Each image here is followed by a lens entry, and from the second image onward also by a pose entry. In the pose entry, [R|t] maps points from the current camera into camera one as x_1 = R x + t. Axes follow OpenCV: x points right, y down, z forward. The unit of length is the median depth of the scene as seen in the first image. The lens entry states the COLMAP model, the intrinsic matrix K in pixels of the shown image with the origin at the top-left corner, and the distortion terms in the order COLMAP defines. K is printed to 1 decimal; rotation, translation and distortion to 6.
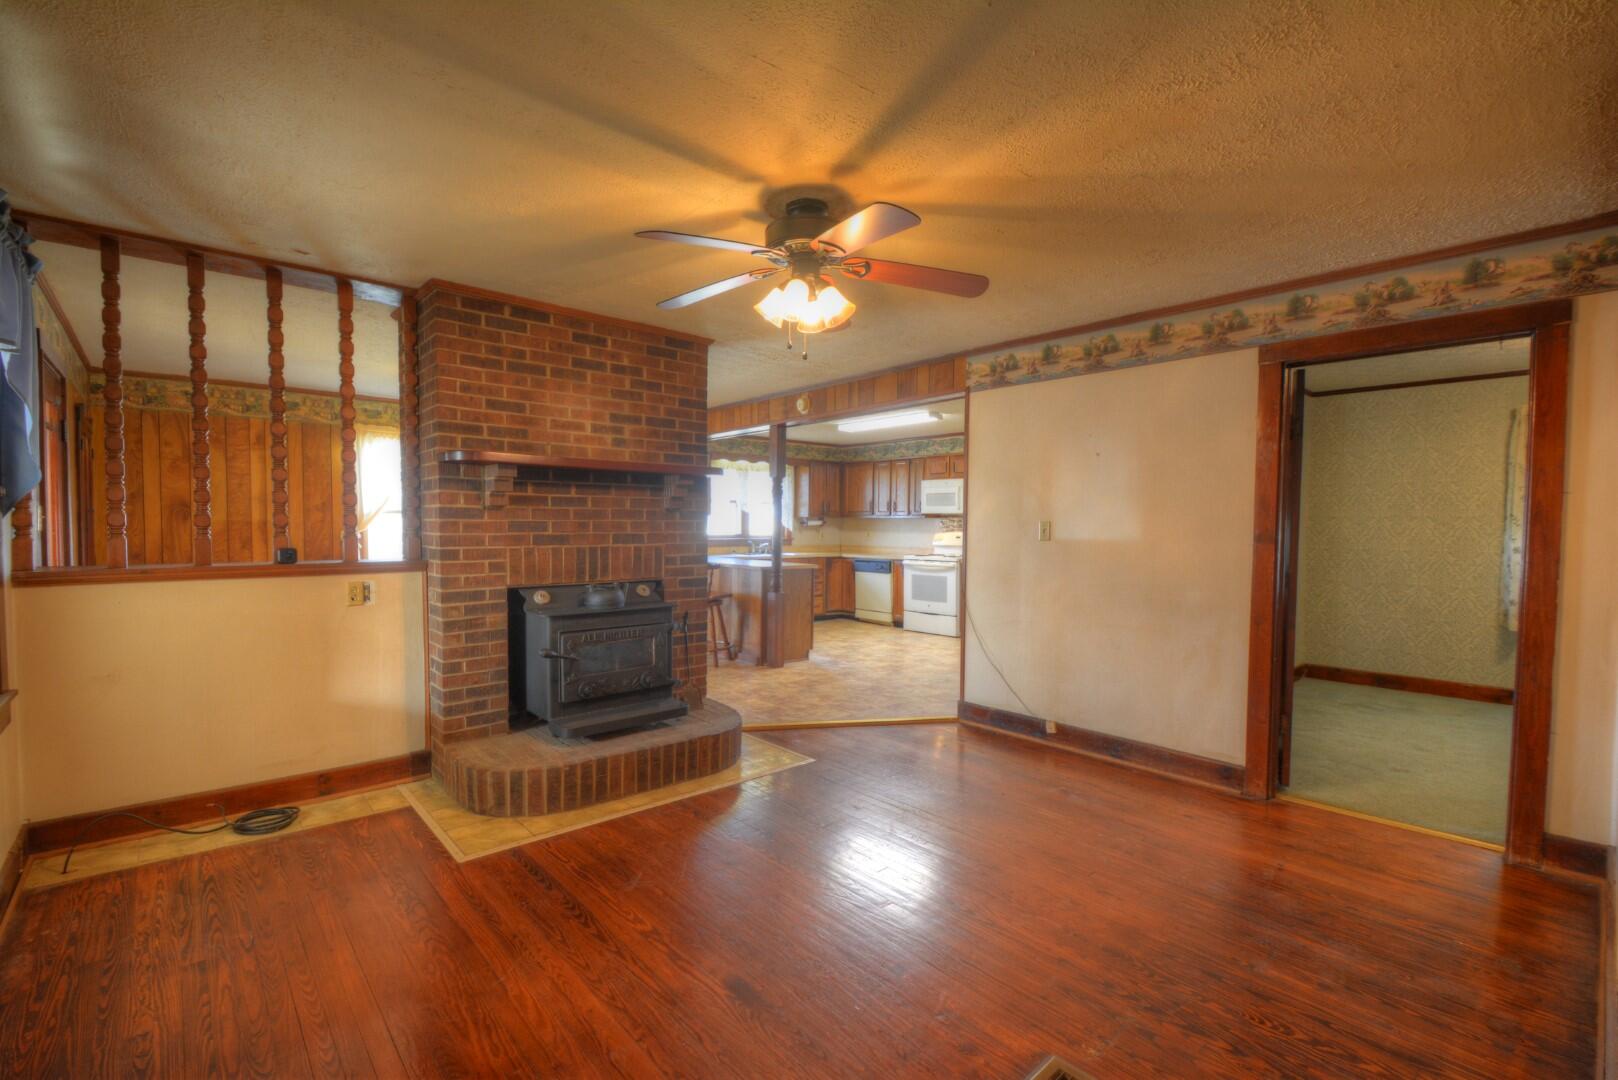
lens RADIAL K [[706.7, 0, 797.7], [0, 706.7, 554.6], [0, 0, 1]] dist [0.001554, -0.012647]
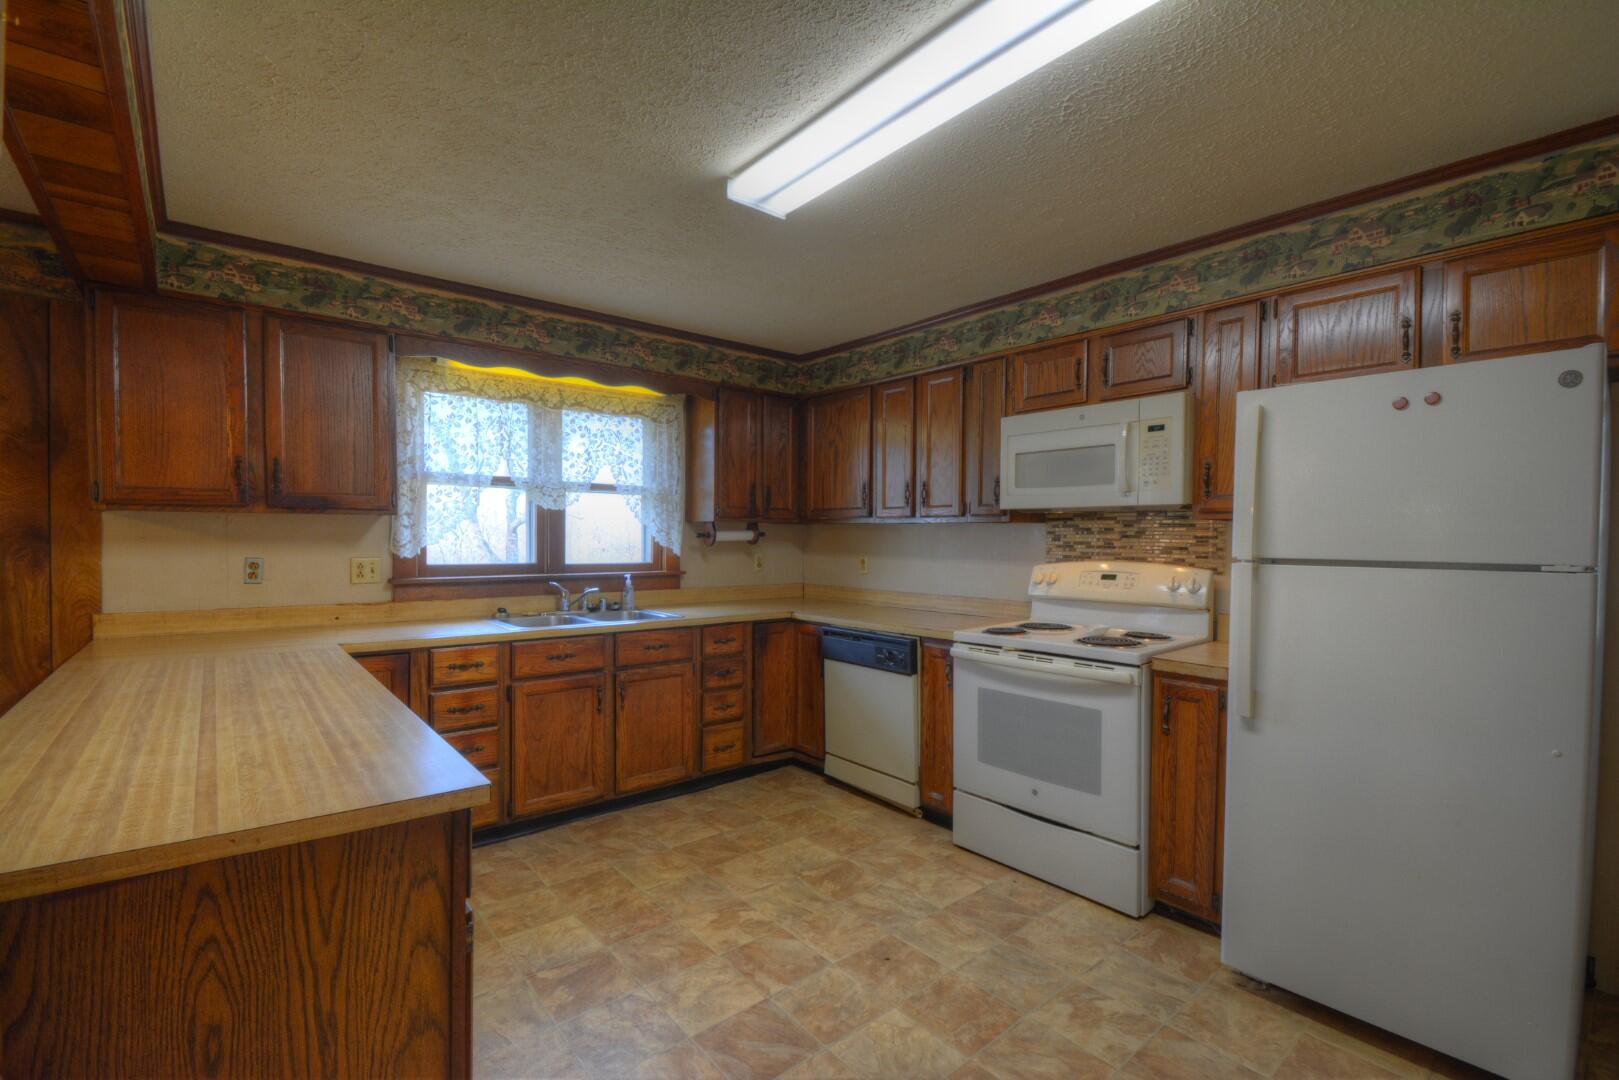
lens RADIAL K [[707.1, 0, 798.2], [0, 707.1, 554.6], [0, 0, 1]] dist [0.001554, -0.012647]
pose [[0.999656, 0.001374, -0.026181, 0.078185], [-0.001961, 0.999747, -0.022395, -0.025657], [0.026144, 0.022439, 0.999406, 0.612138]]
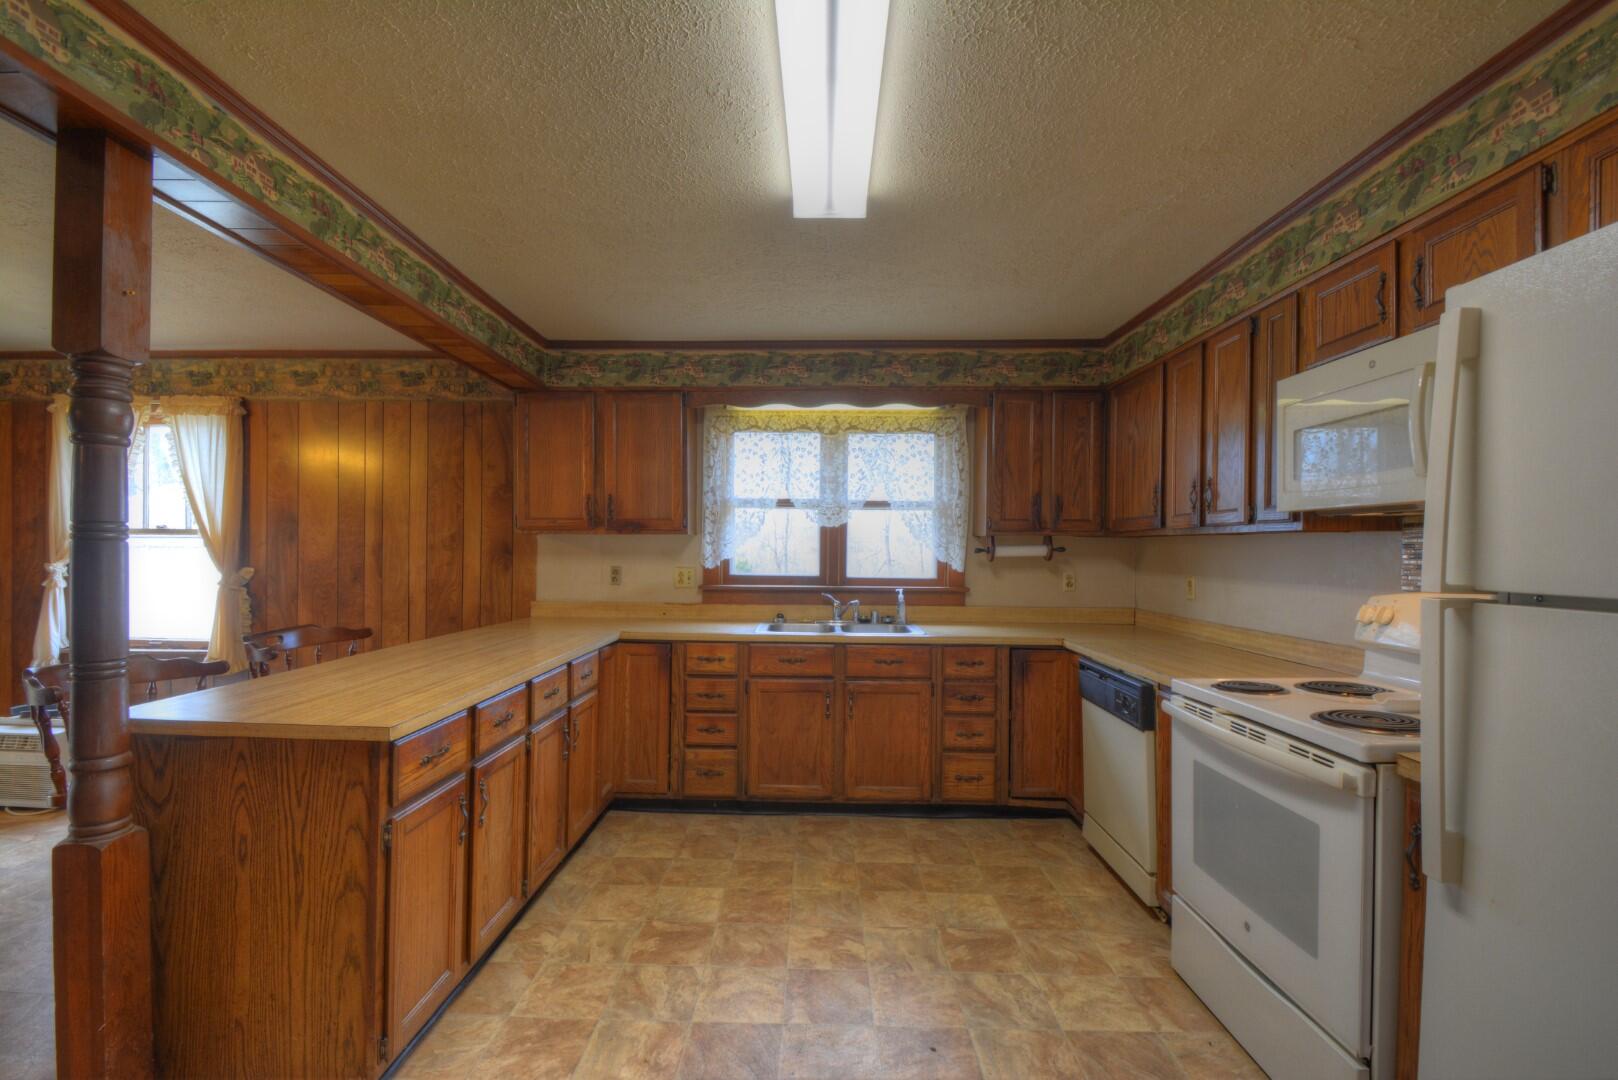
lens RADIAL K [[706.7, 0, 797.7], [0, 706.7, 554.6], [0, 0, 1]] dist [0.001554, -0.012647]
pose [[0.737721, 0.003808, -0.675095, 0.208426], [-0.033811, 0.998938, -0.031314, -0.028308], [0.674259, 0.045927, 0.737066, 0.672814]]
